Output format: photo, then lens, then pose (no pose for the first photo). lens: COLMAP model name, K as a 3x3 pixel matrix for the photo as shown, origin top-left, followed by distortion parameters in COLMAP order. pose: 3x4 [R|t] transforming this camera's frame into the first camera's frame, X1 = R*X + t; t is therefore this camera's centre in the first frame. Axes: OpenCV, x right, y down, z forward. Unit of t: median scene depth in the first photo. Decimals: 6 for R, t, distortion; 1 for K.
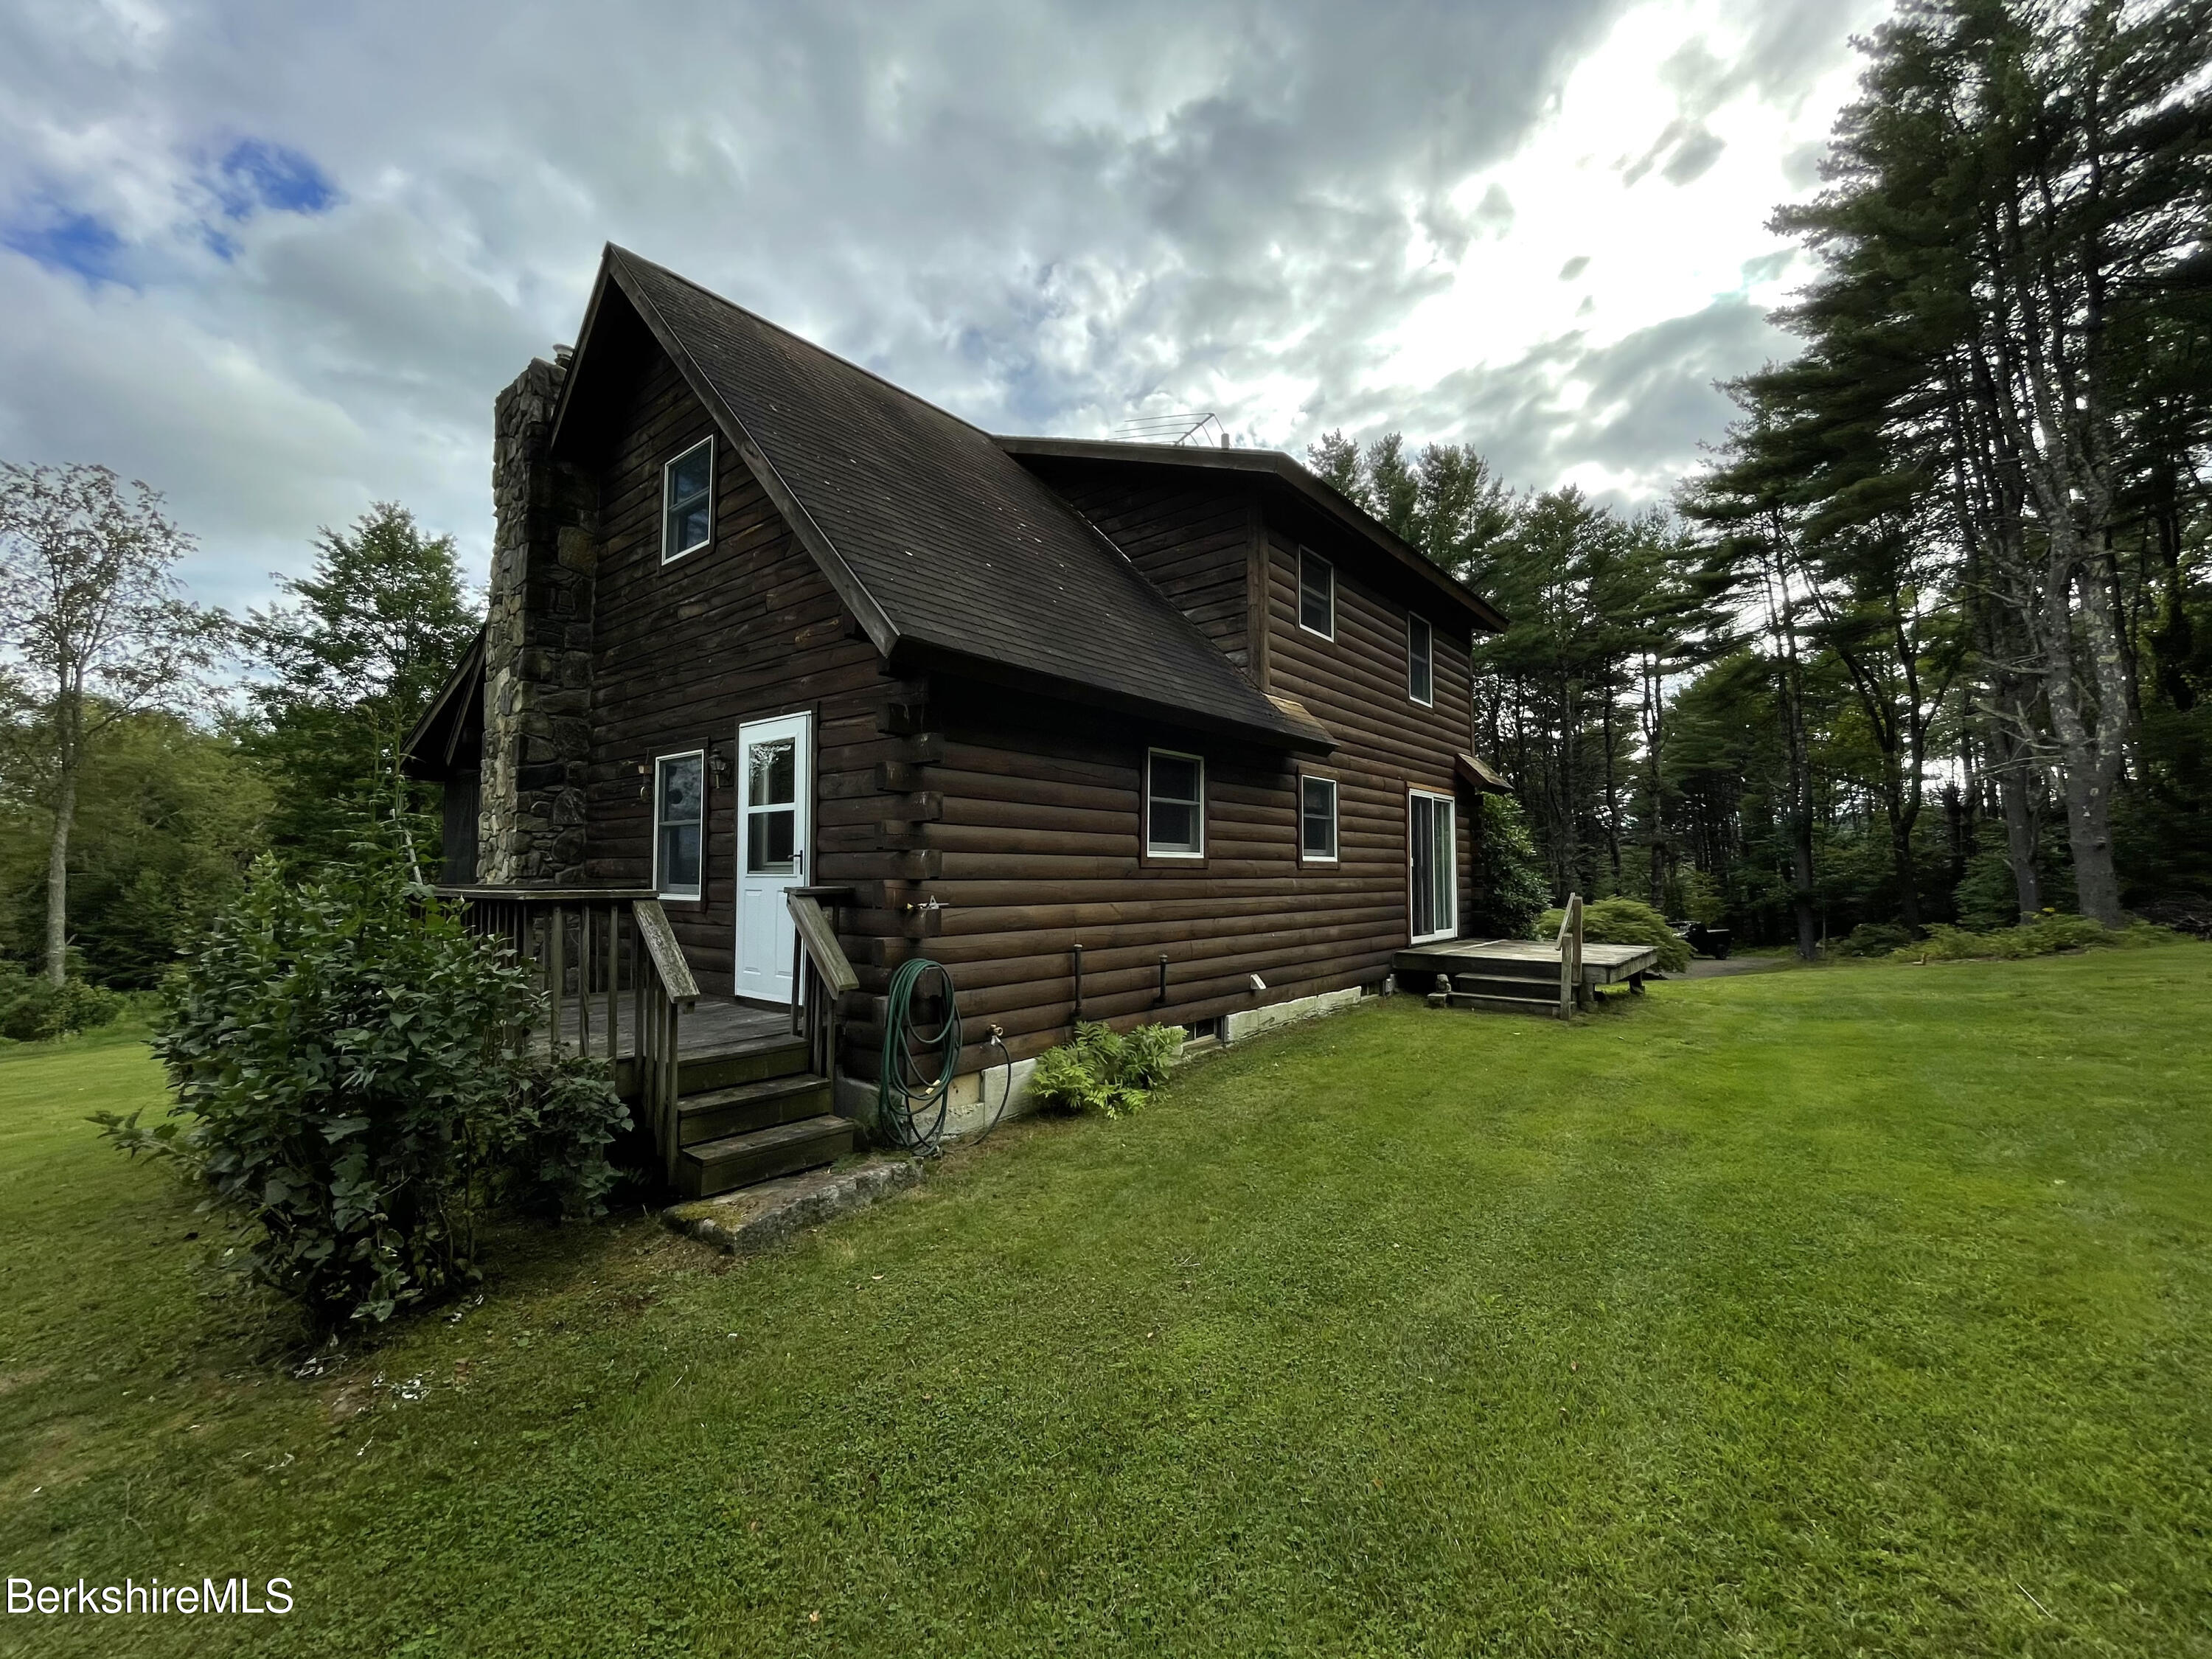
lens RADIAL K [[901.1, 0, 1103.8], [0, 901.1, 828.9], [0, 0, 1]] dist [-0.005993, 0.002395]
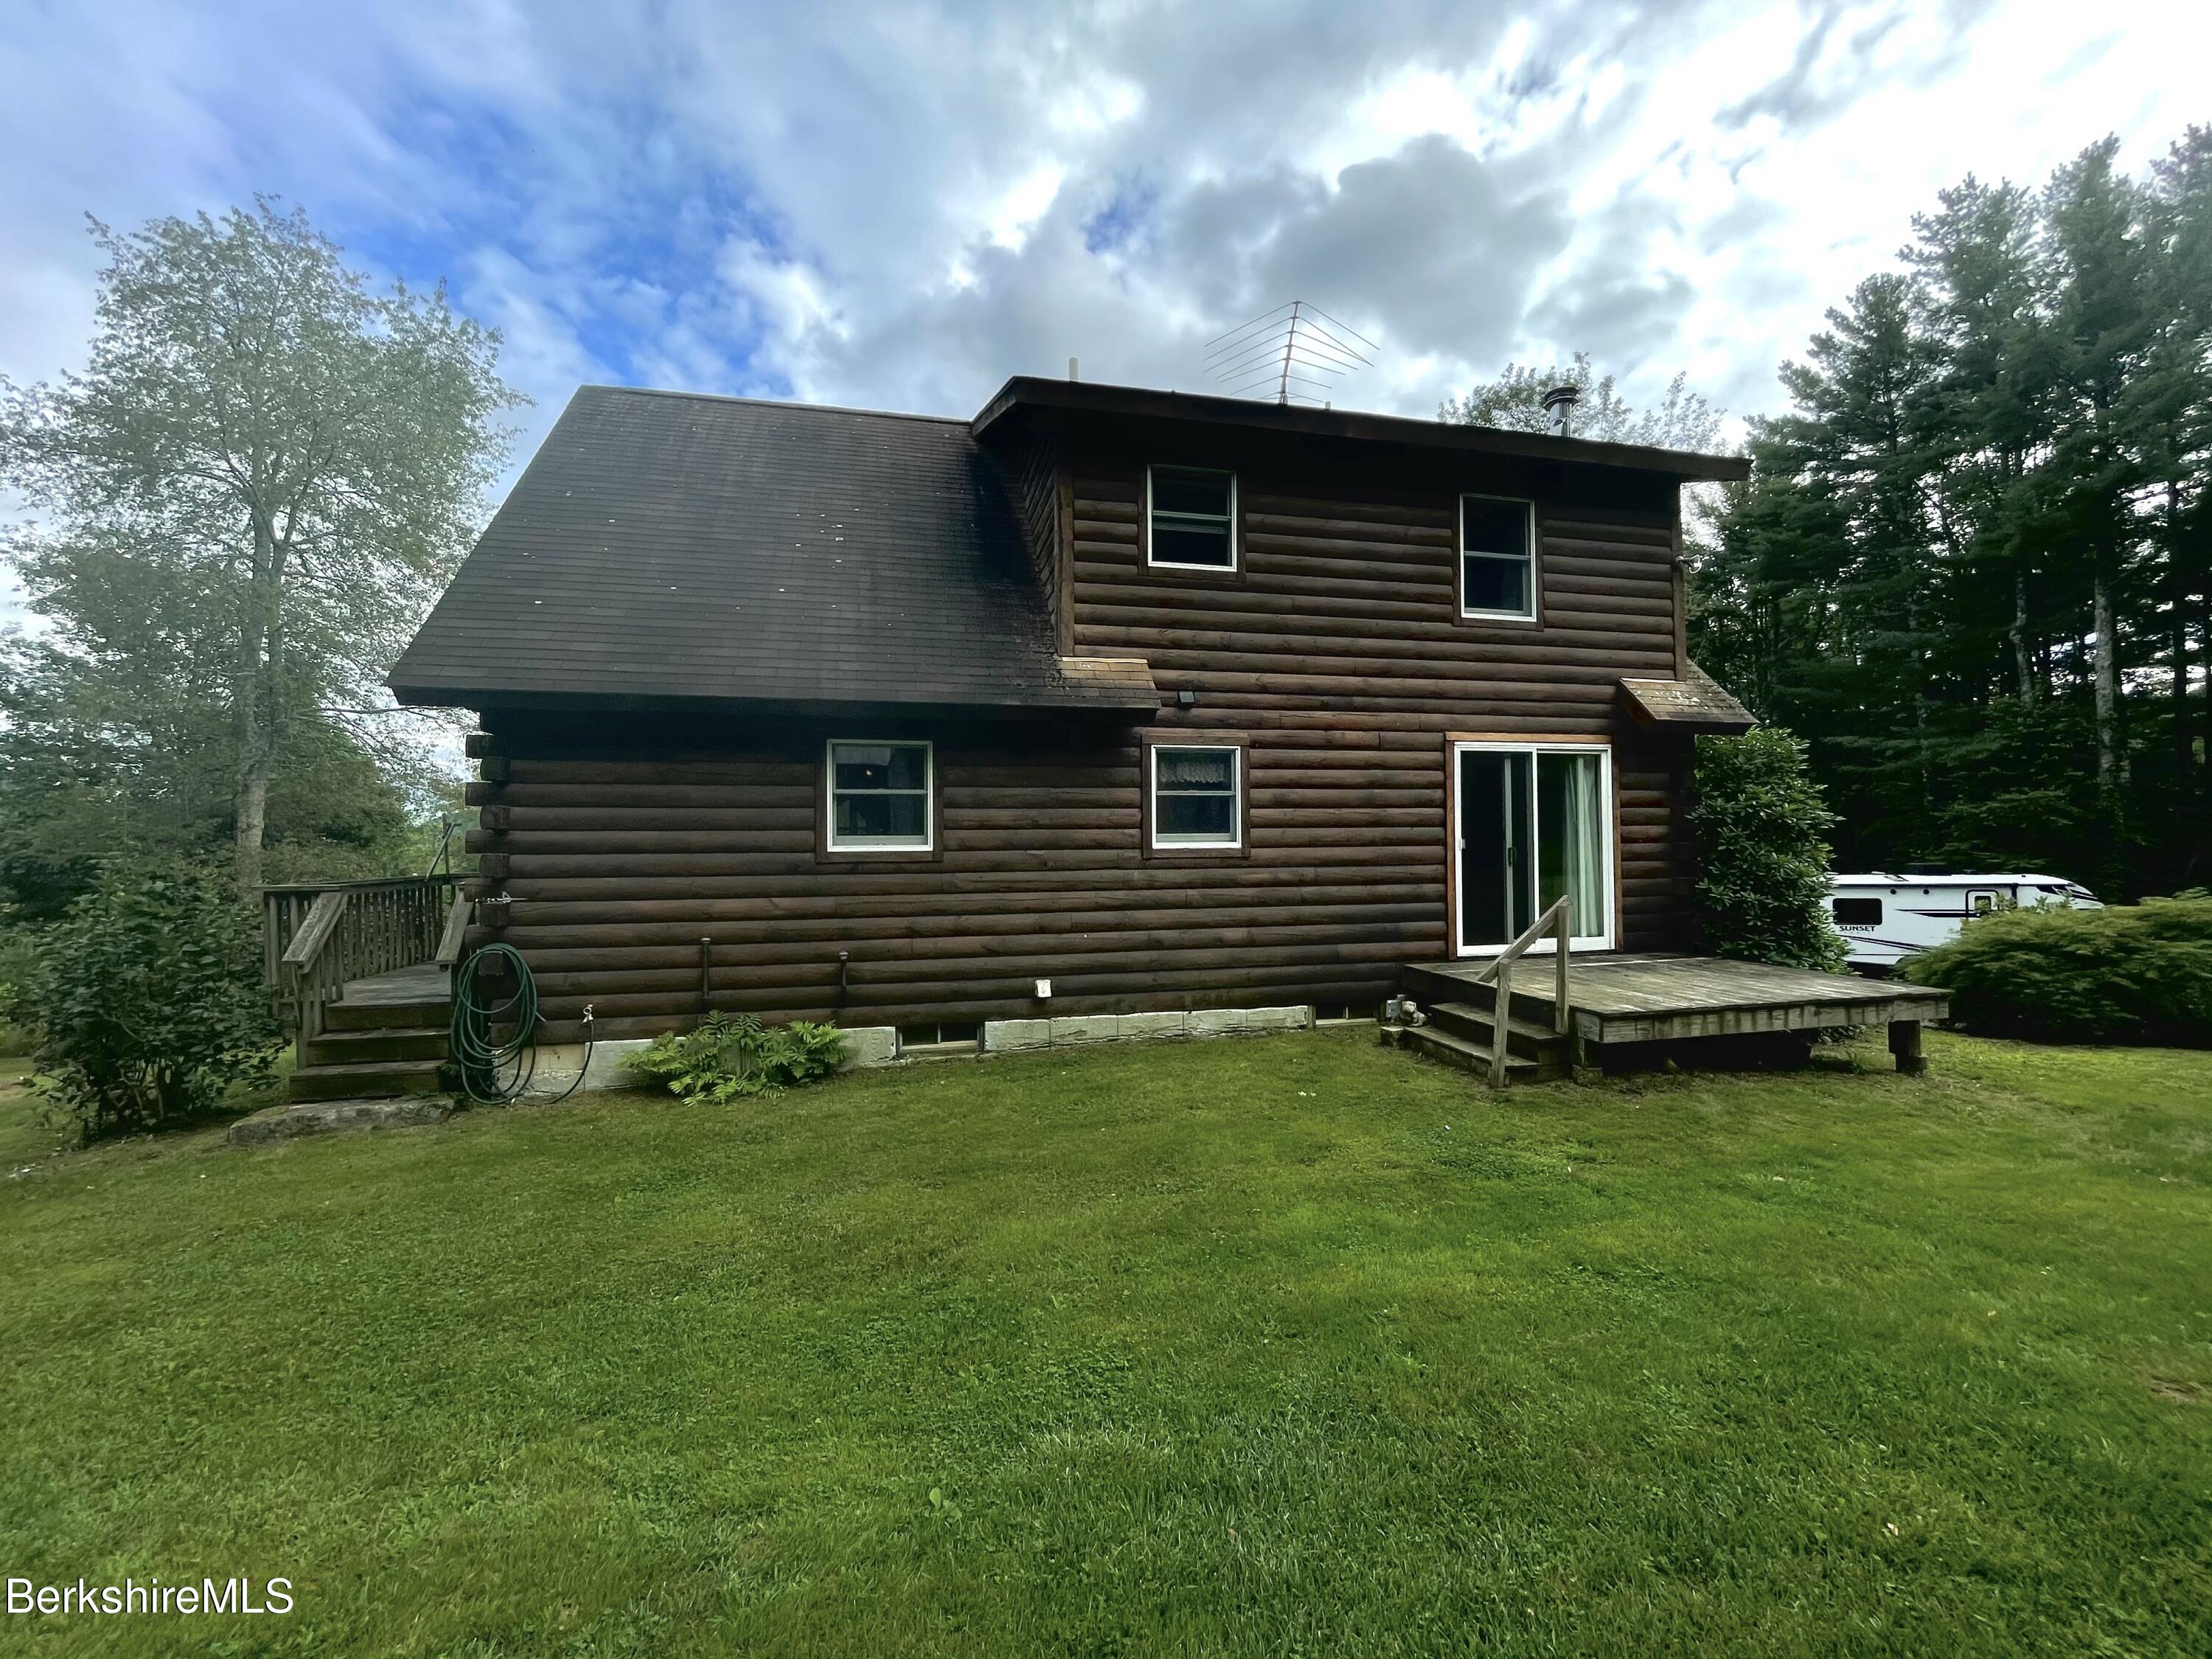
lens RADIAL K [[901.1, 0, 1105.3], [0, 901.1, 836.5], [0, 0, 1]] dist [-0.005993, 0.002395]
pose [[0.797300, -0.013688, -0.603428, 0.777315], [0.039438, 0.998788, 0.029454, -0.002316], [0.602293, -0.047282, 0.796874, 0.353167]]
